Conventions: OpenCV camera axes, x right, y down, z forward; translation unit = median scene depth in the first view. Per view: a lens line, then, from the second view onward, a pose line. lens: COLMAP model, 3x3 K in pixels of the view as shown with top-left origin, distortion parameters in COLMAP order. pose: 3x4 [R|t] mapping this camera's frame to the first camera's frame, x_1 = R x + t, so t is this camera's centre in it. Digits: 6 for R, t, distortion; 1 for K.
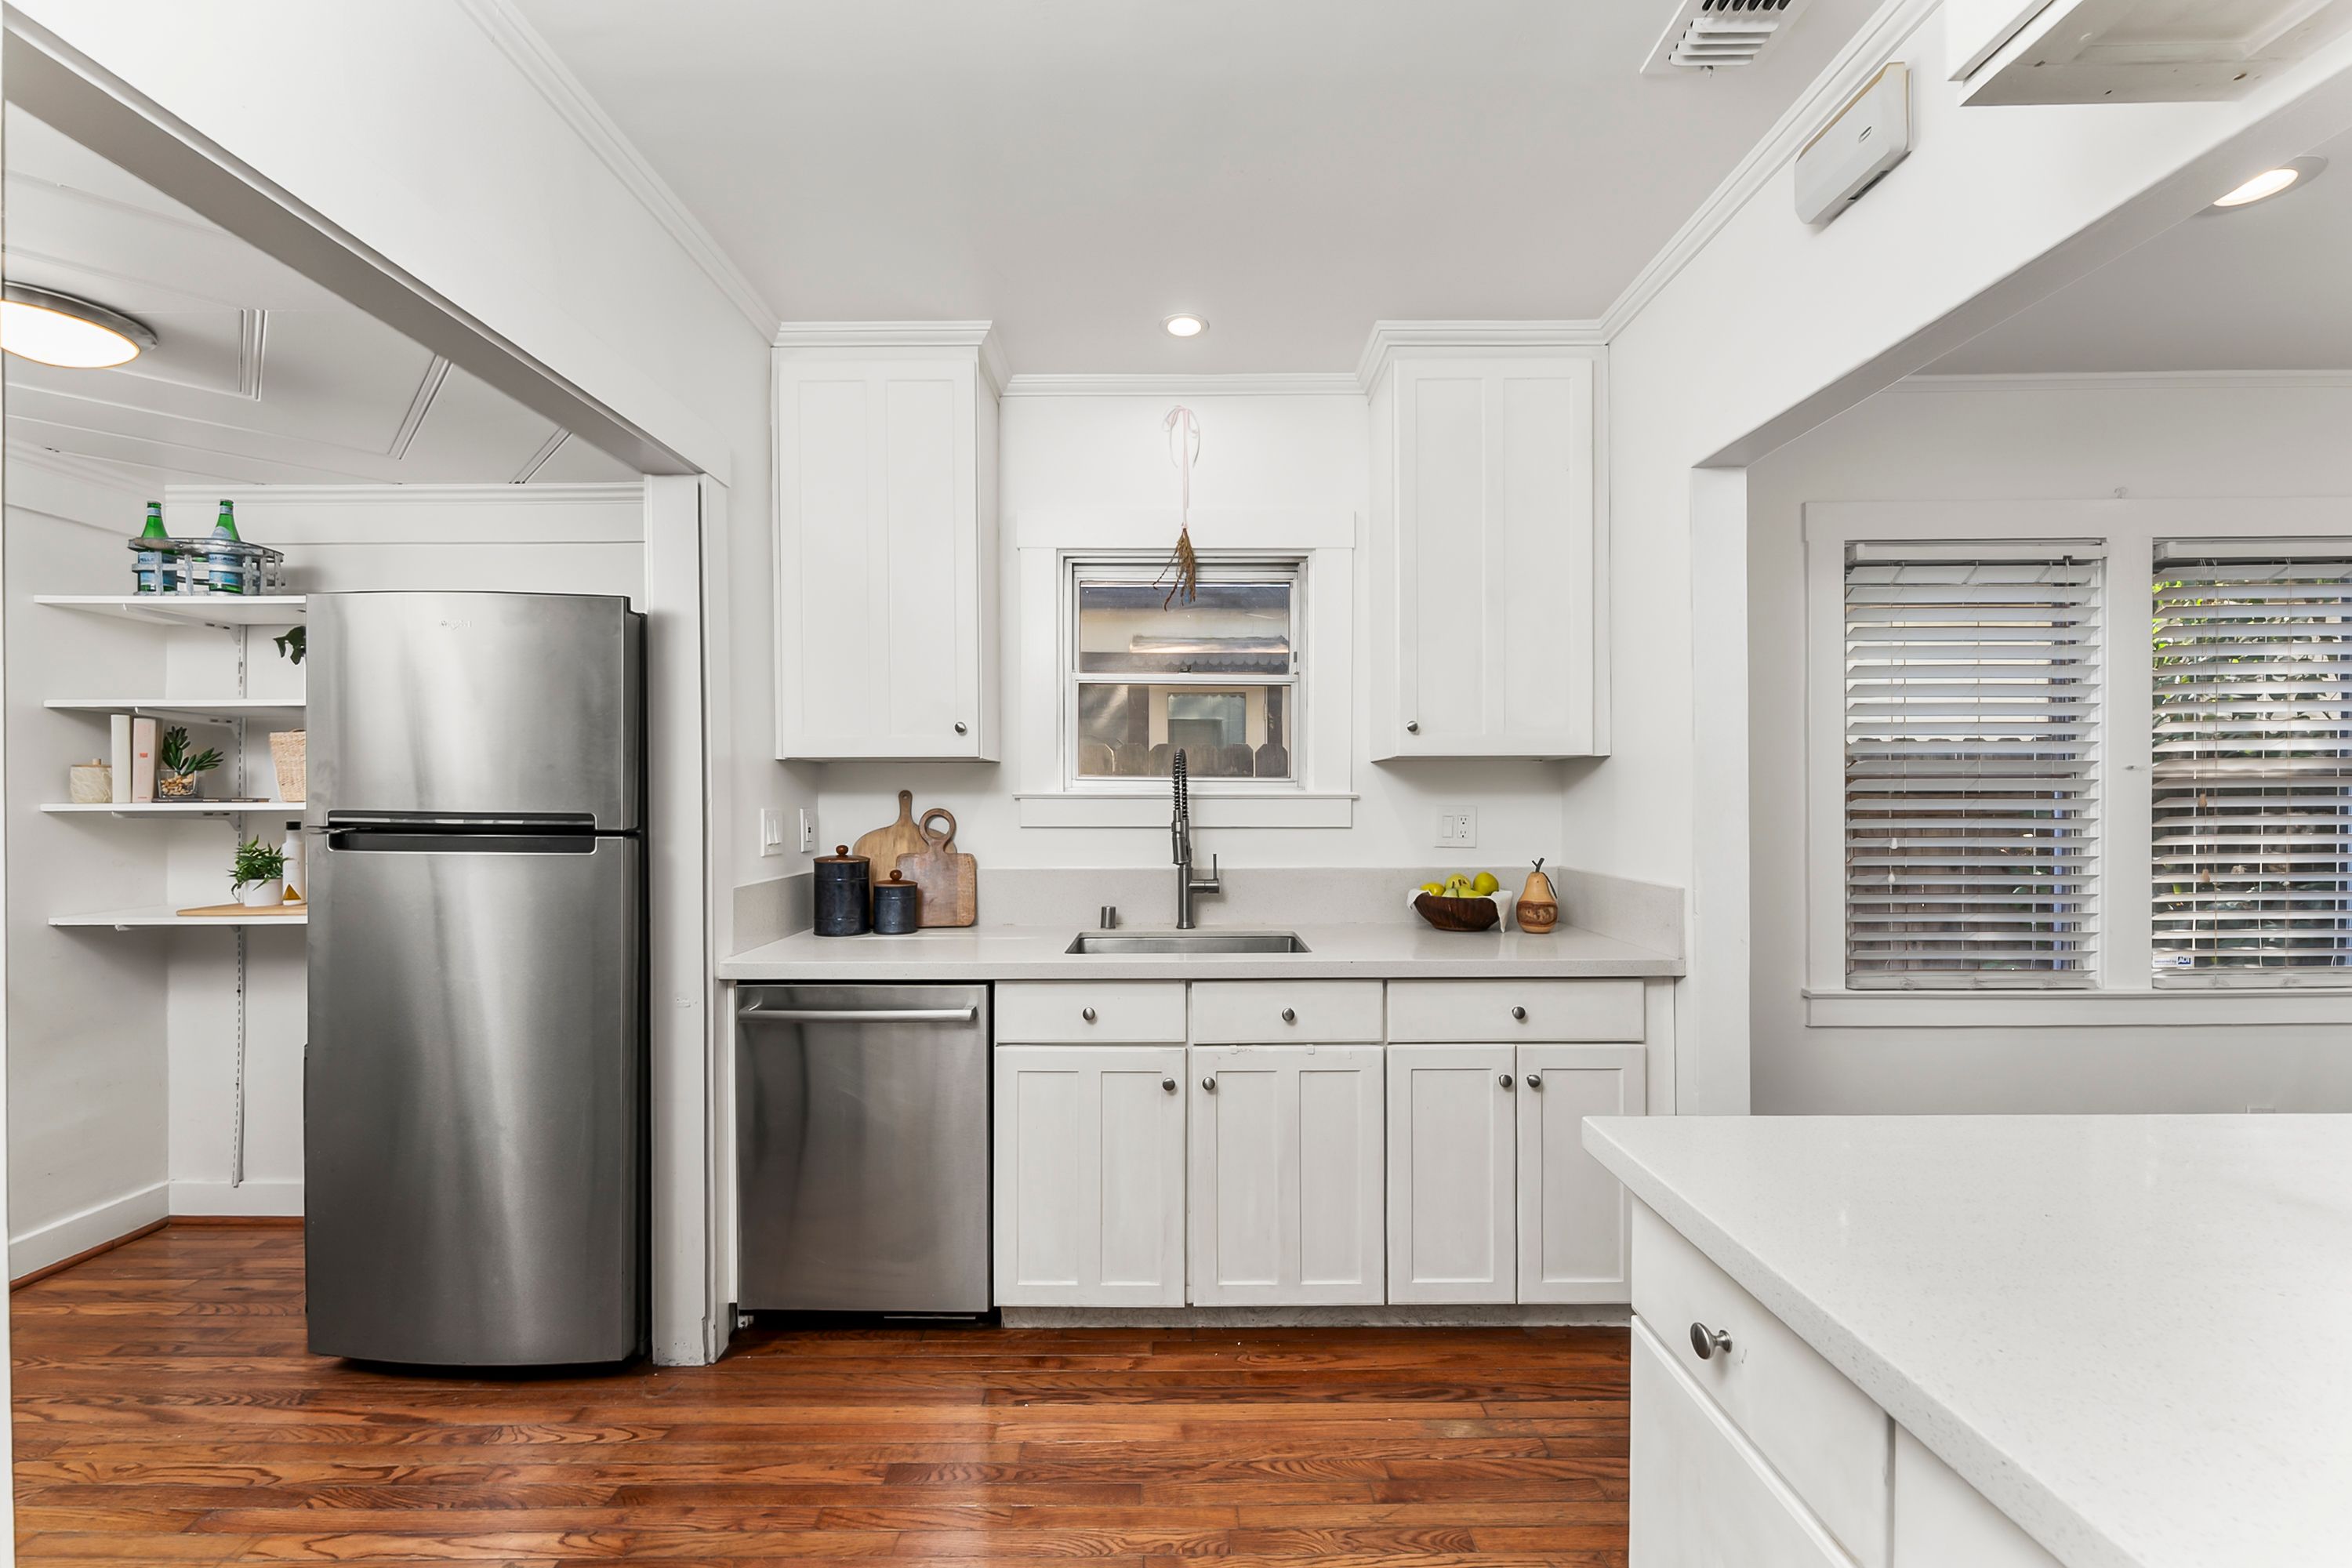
lens RADIAL K [[948.7, 0, 1171.2], [0, 948.7, 807.2], [0, 0, 1]] dist [-0.001501, -0.000206]
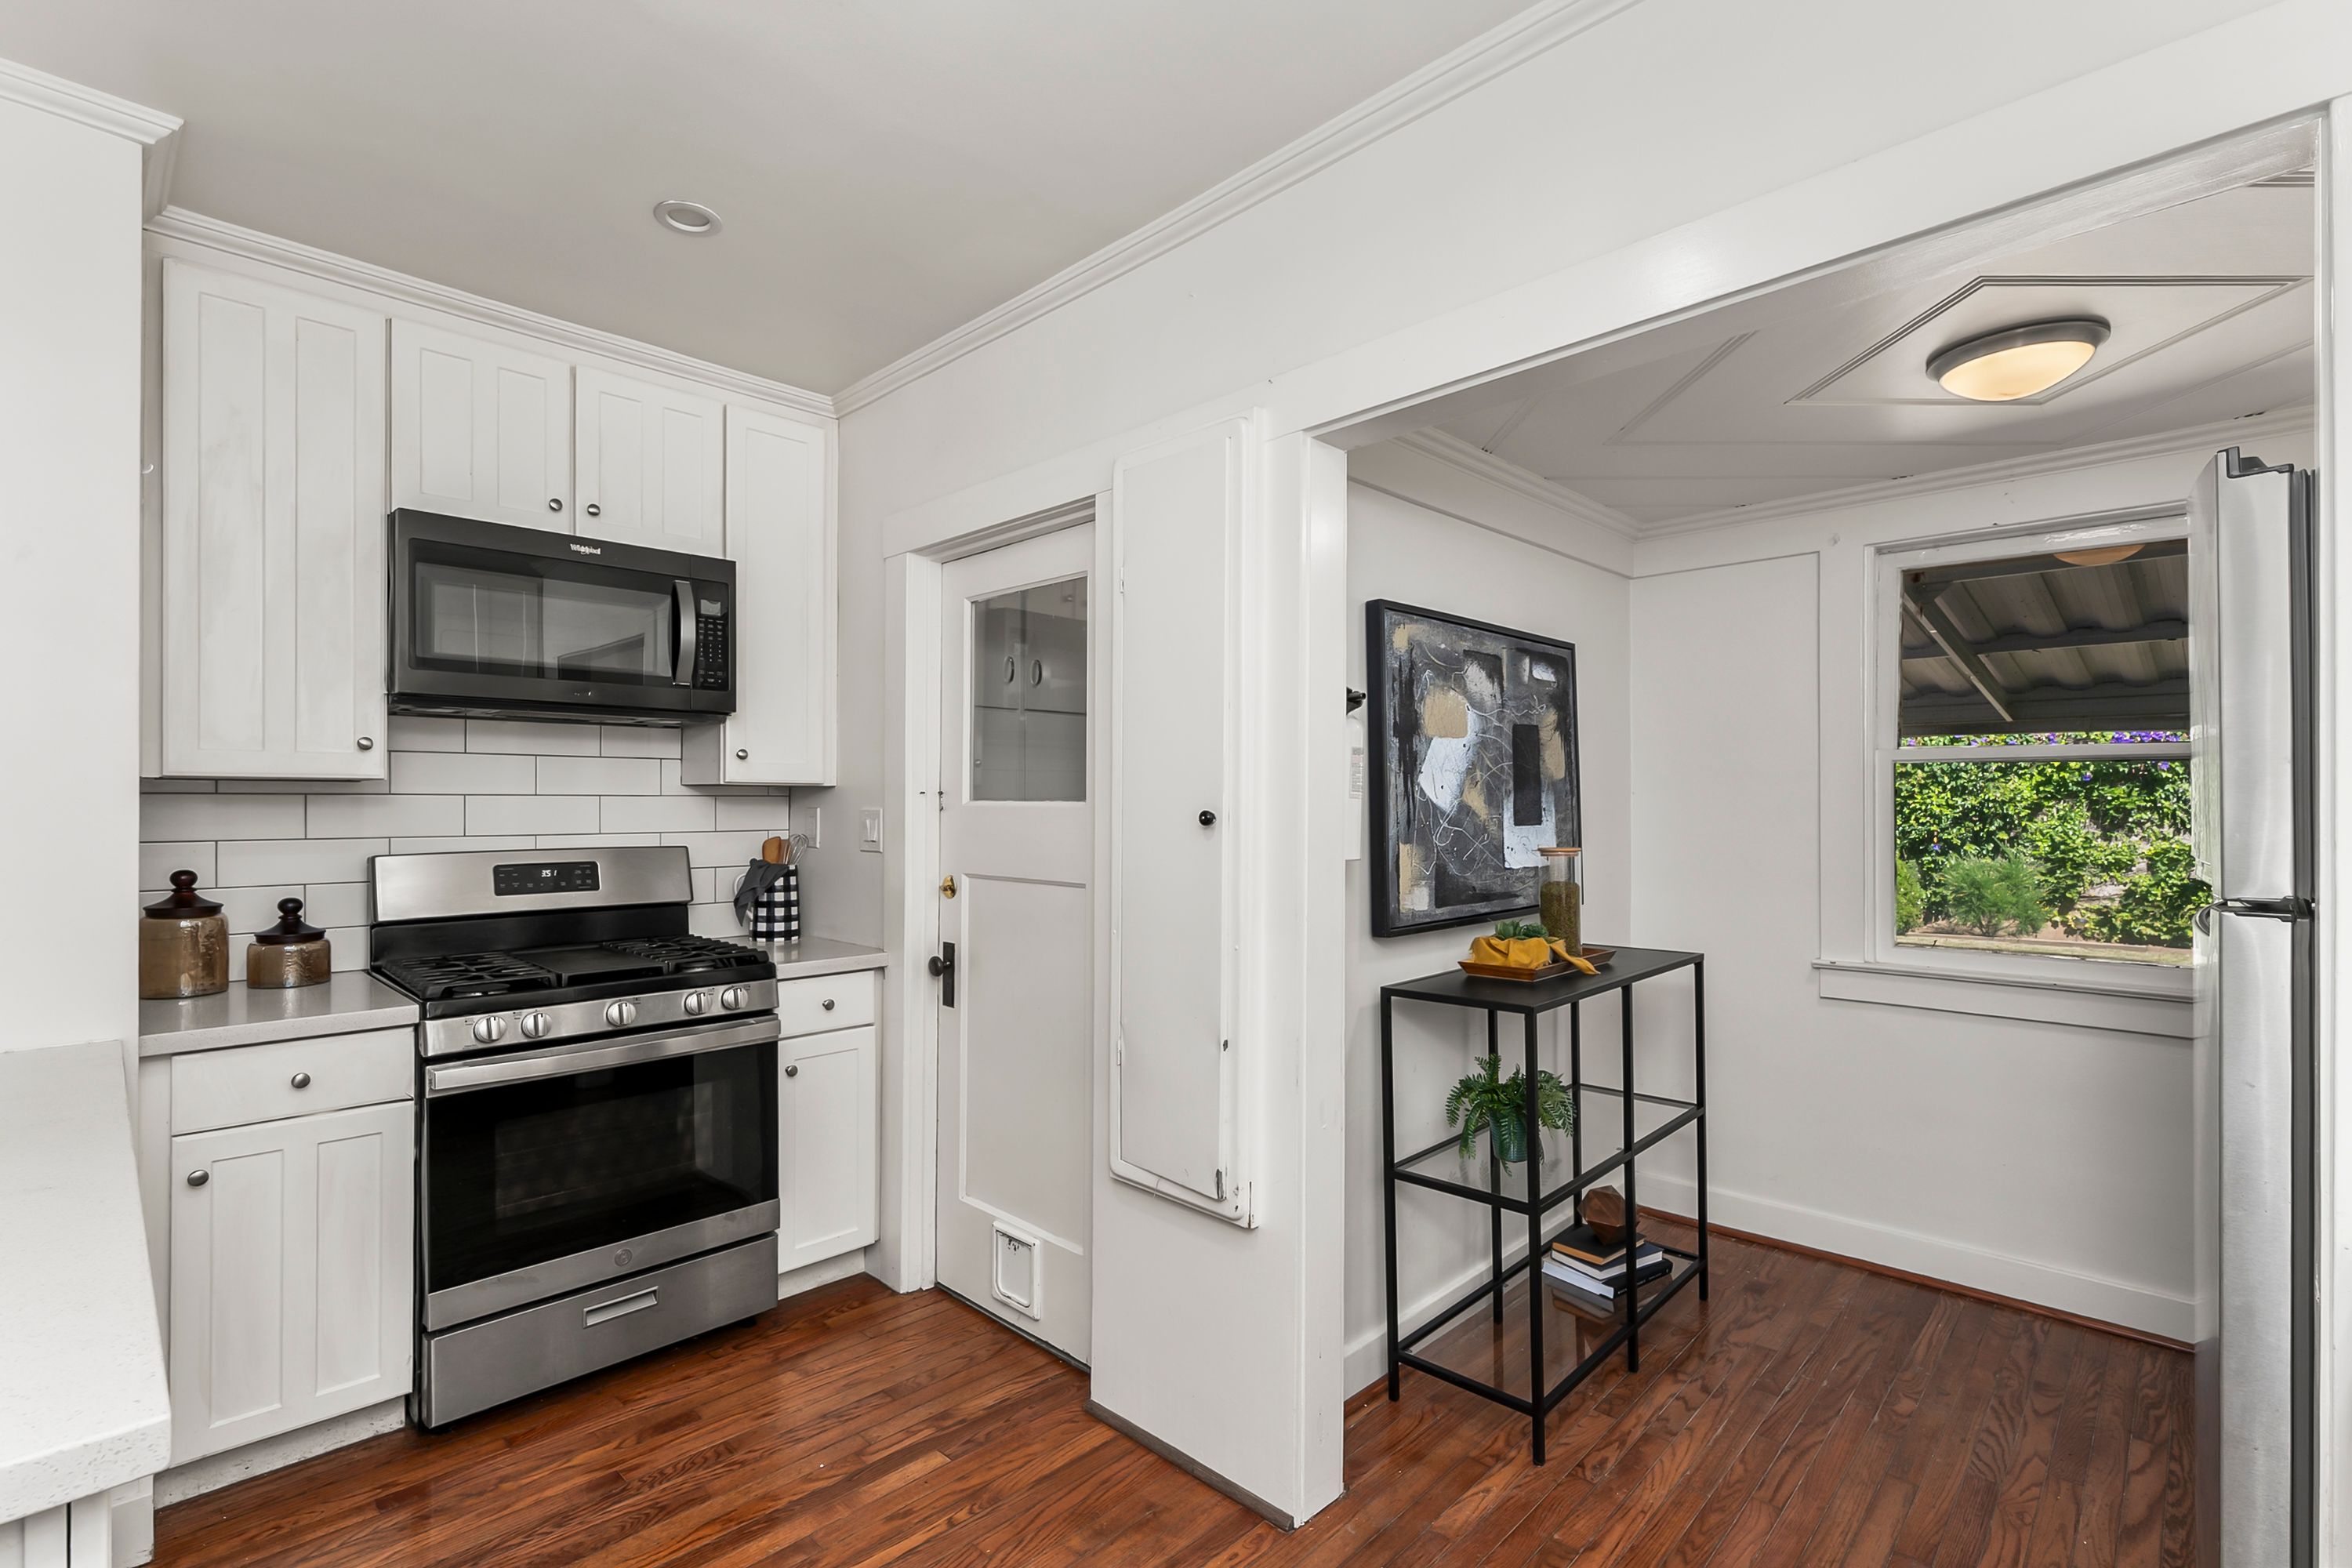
lens RADIAL K [[1068.1, 0, 1170.4], [0, 1068.1, 803.1], [0, 0, 1]] dist [-0.001754, -0.000242]
pose [[-0.703645, 0.002142, -0.710549, 0.189568], [-0.005608, 0.999948, 0.008567, -0.022661], [0.710530, 0.010013, -0.703596, 0.785485]]
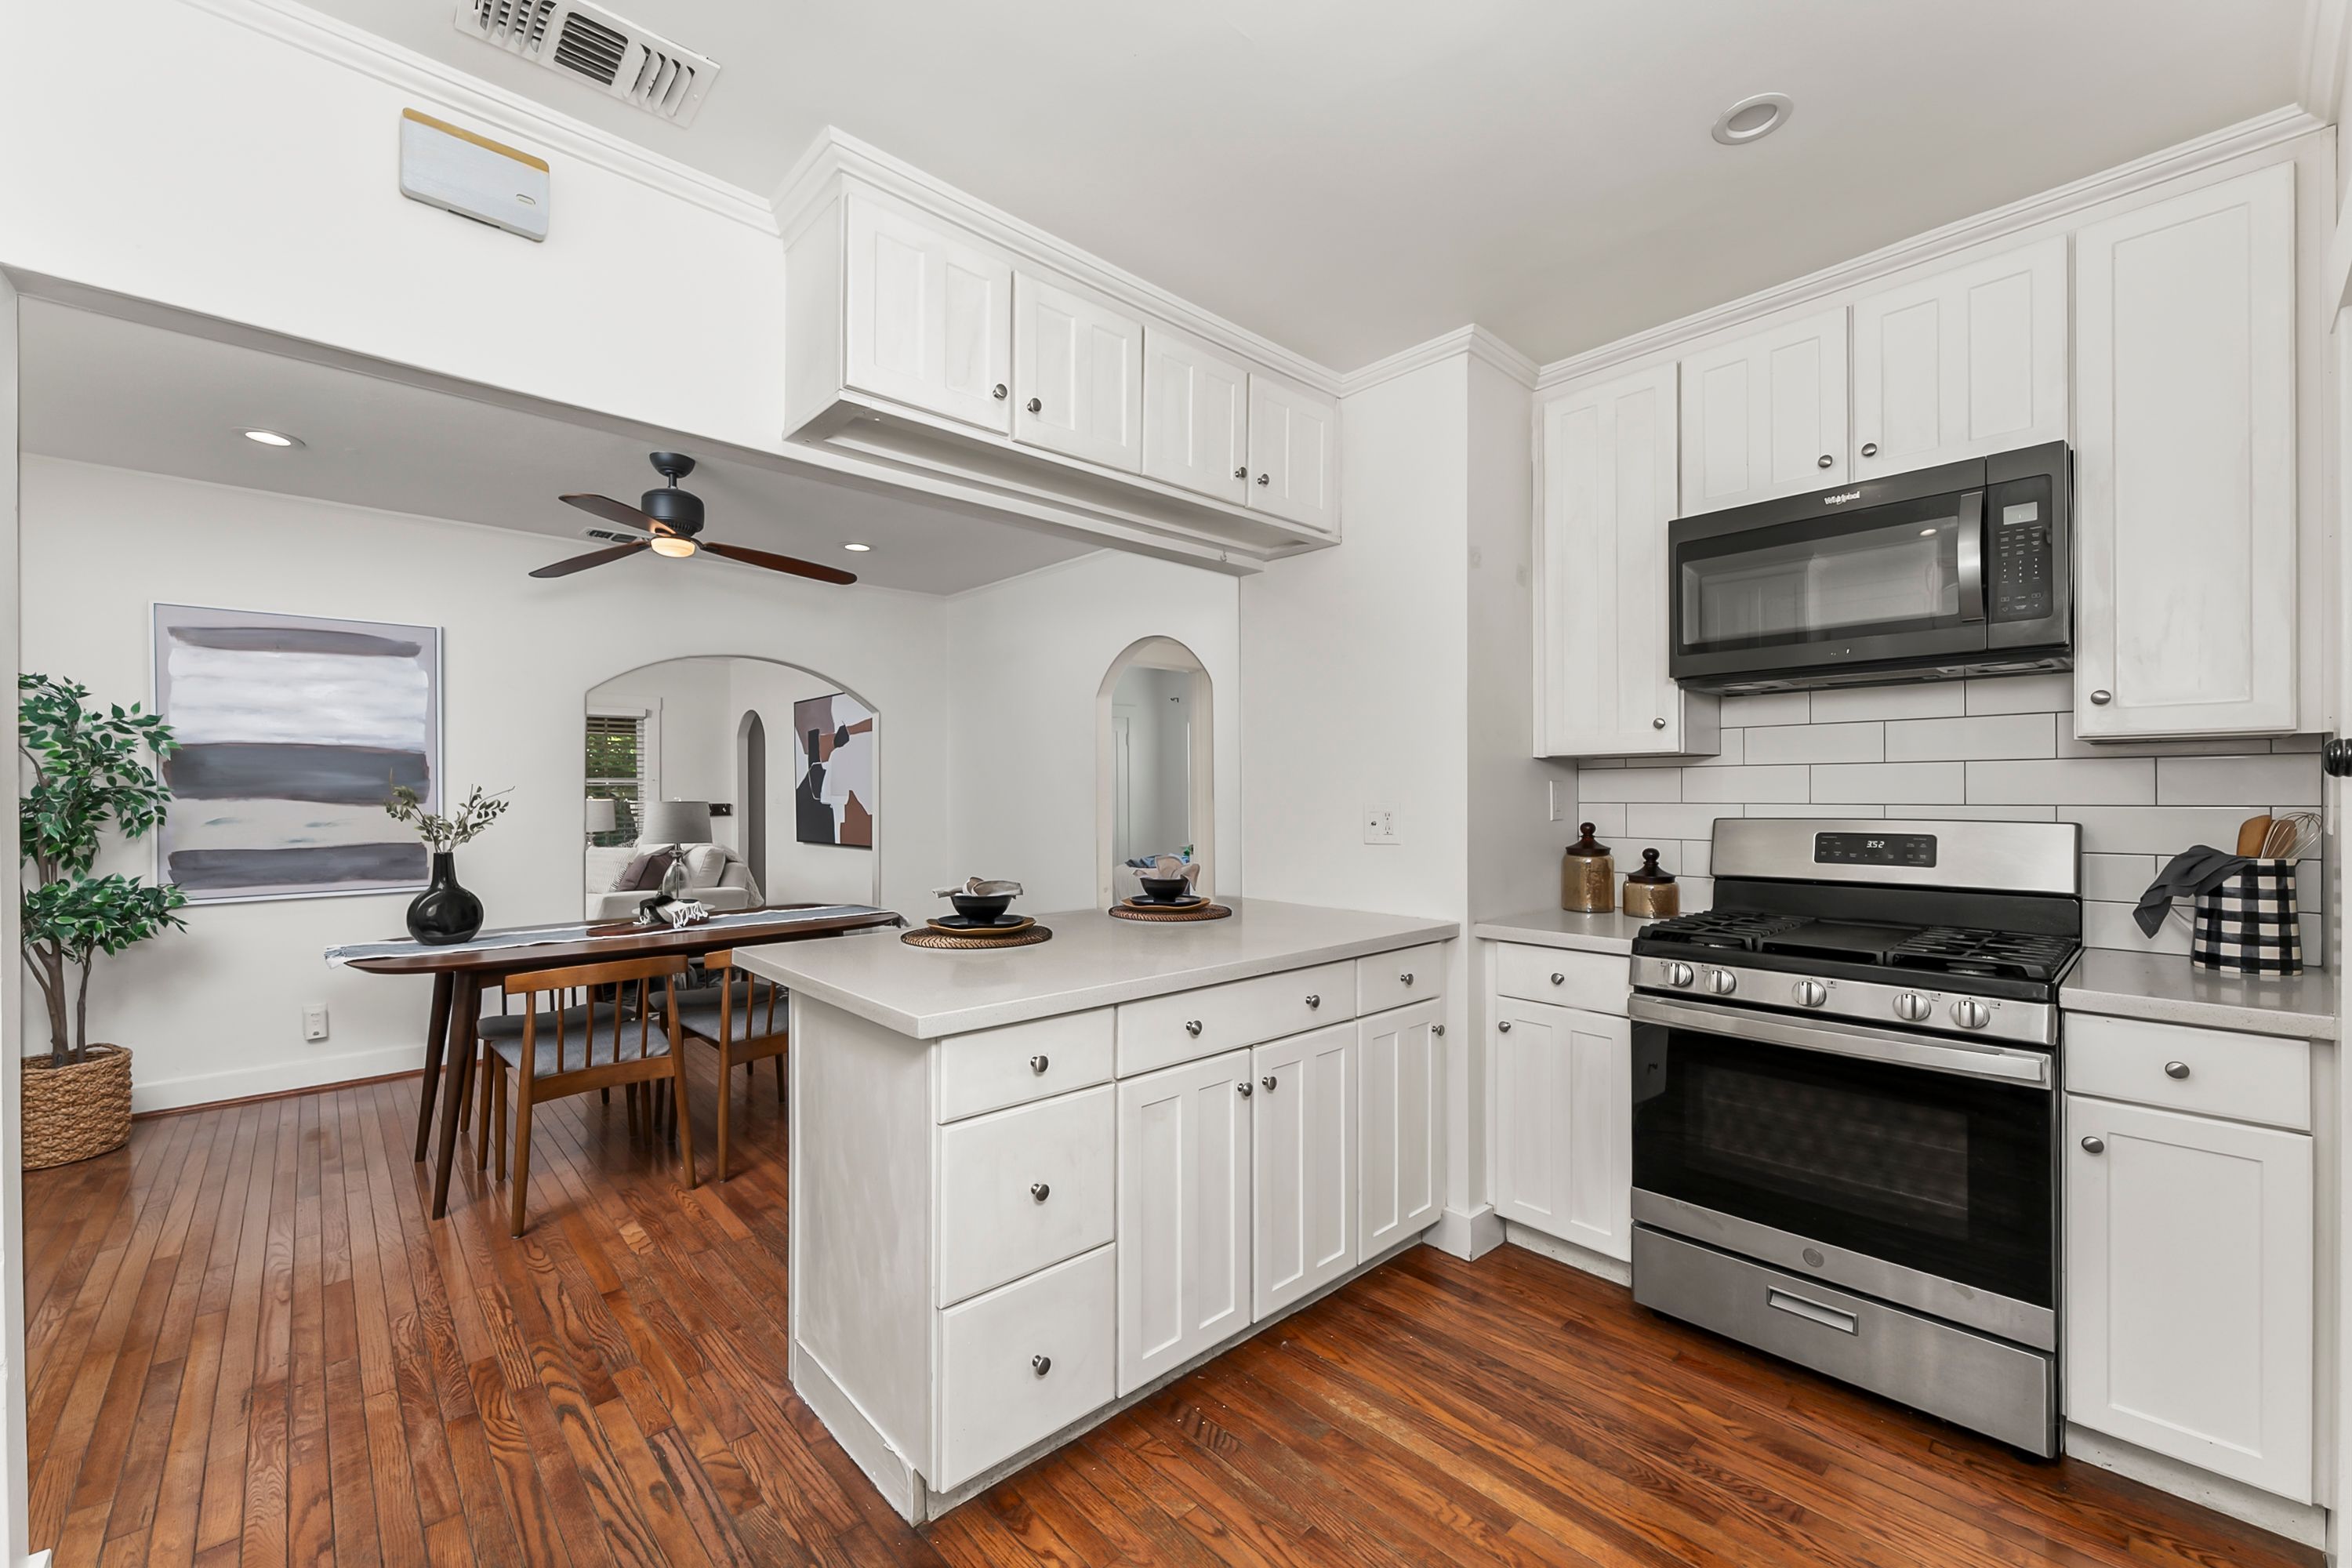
lens RADIAL K [[939.2, 0, 1169.0], [0, 939.2, 789.5], [0, 0, 1]] dist [0.001635, 0.000021]
pose [[-0.674226, 0.007192, 0.738490, -0.345224], [0.012292, 0.999923, 0.001484, -0.001197], [-0.738422, 0.010078, -0.674263, 0.688196]]
